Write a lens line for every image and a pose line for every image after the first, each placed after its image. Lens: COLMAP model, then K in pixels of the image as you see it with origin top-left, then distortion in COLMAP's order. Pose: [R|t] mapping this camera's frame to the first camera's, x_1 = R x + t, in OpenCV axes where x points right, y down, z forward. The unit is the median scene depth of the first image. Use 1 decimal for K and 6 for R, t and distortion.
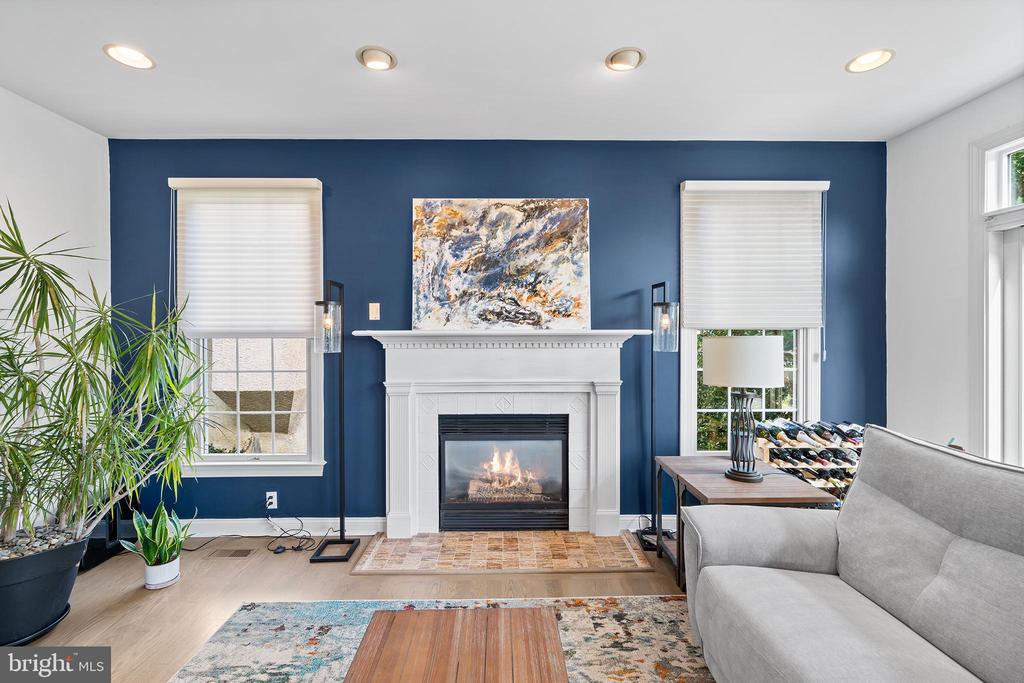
lens RADIAL K [[441.2, 0, 510.7], [0, 441.2, 336.8], [0, 0, 1]] dist [-0.000100, 0.000086]
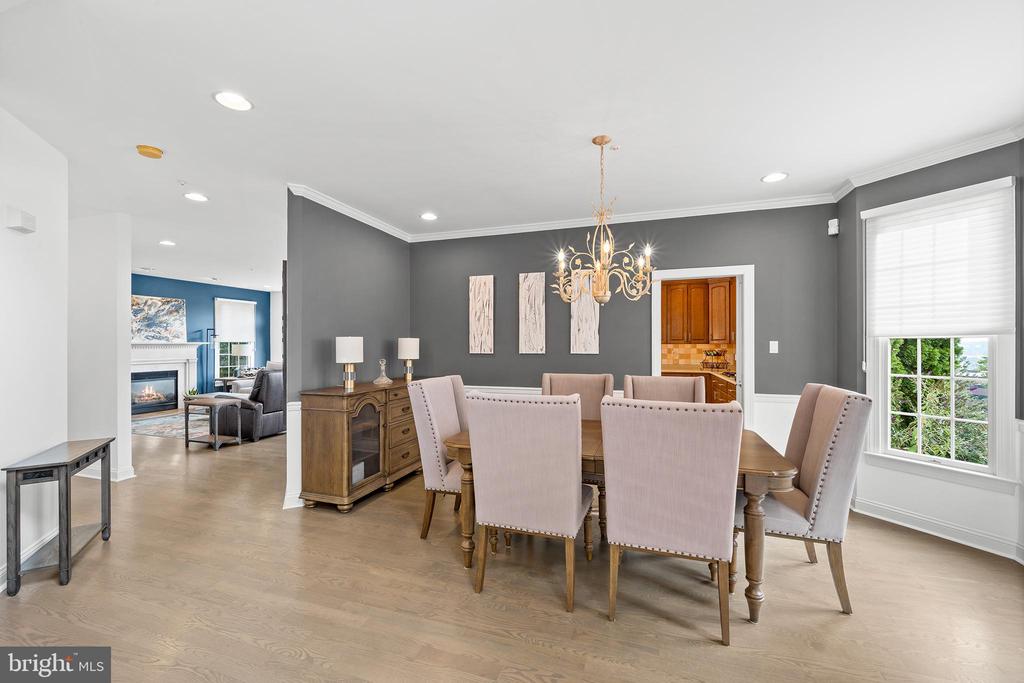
lens RADIAL K [[410.3, 0, 512.2], [0, 410.3, 343.4], [0, 0, 1]] dist [-0.001536, -0.000374]
pose [[0.327025, 0.000203, 0.945016, -1.797777], [0.005676, 0.999982, -0.002179, 0.011319], [-0.944999, 0.006077, 0.327018, -2.113353]]
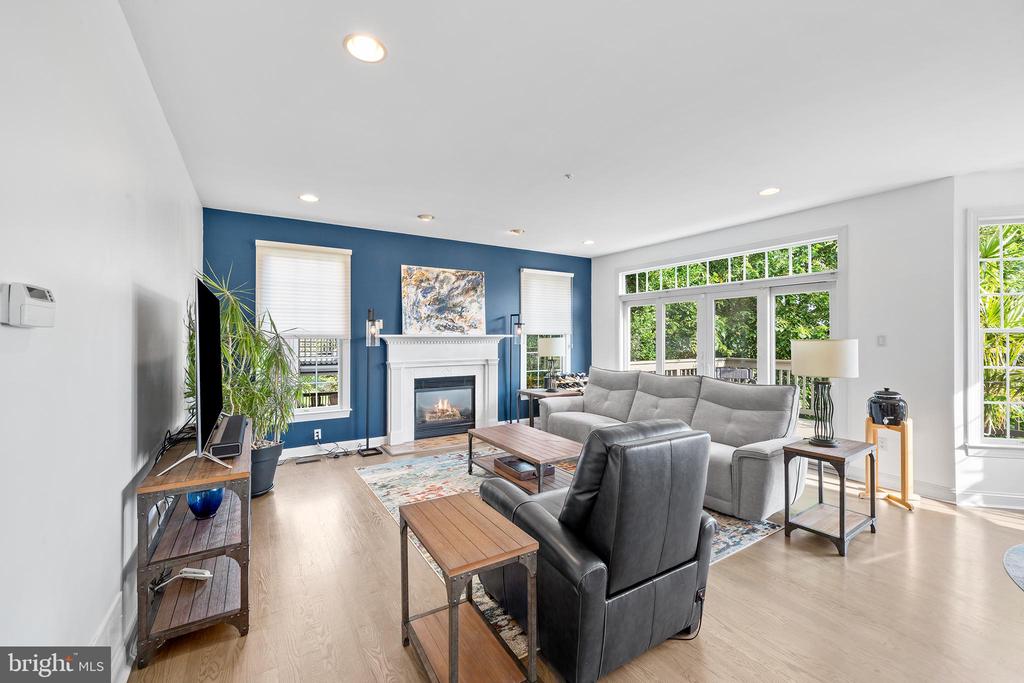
lens RADIAL K [[412.7, 0, 510.8], [0, 412.7, 335.4], [0, 0, 1]] dist [-0.000711, -0.000102]
pose [[0.858444, 0.003416, 0.512896, -0.728164], [0.000402, 0.999973, -0.007332, 0.001918], [-0.512907, 0.006501, 0.858419, -0.757026]]
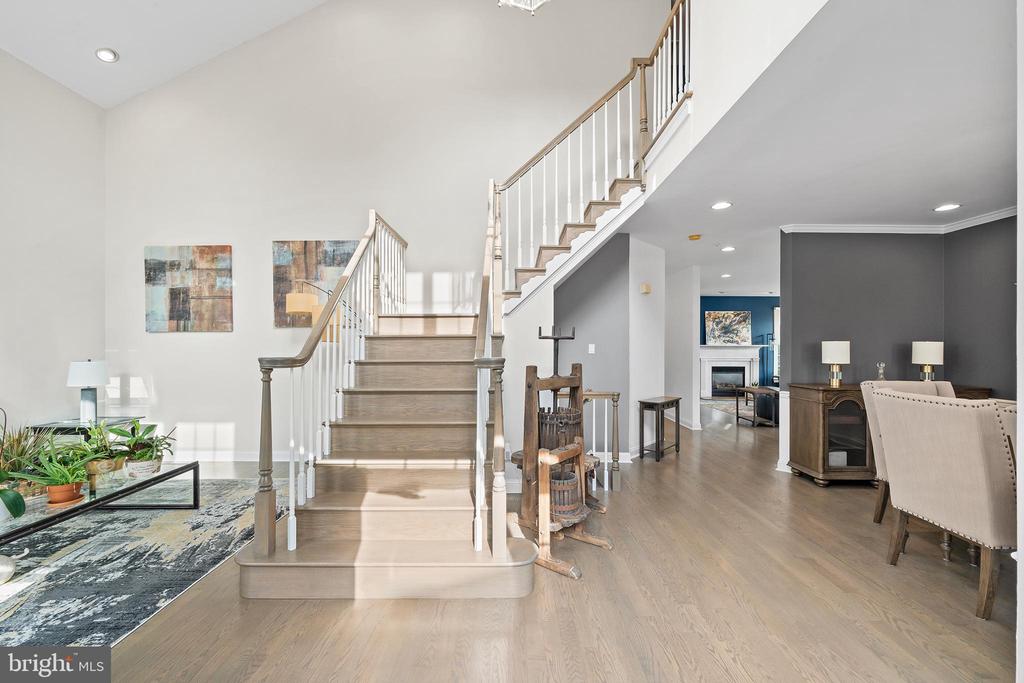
lens RADIAL K [[410.3, 0, 512.2], [0, 410.3, 343.4], [0, 0, 1]] dist [-0.001536, -0.000374]
pose [[0.999868, 0.005485, -0.015302, -1.891921], [-0.005611, 0.999950, -0.008218, 0.011922], [0.015256, 0.008303, 0.999849, -2.683457]]
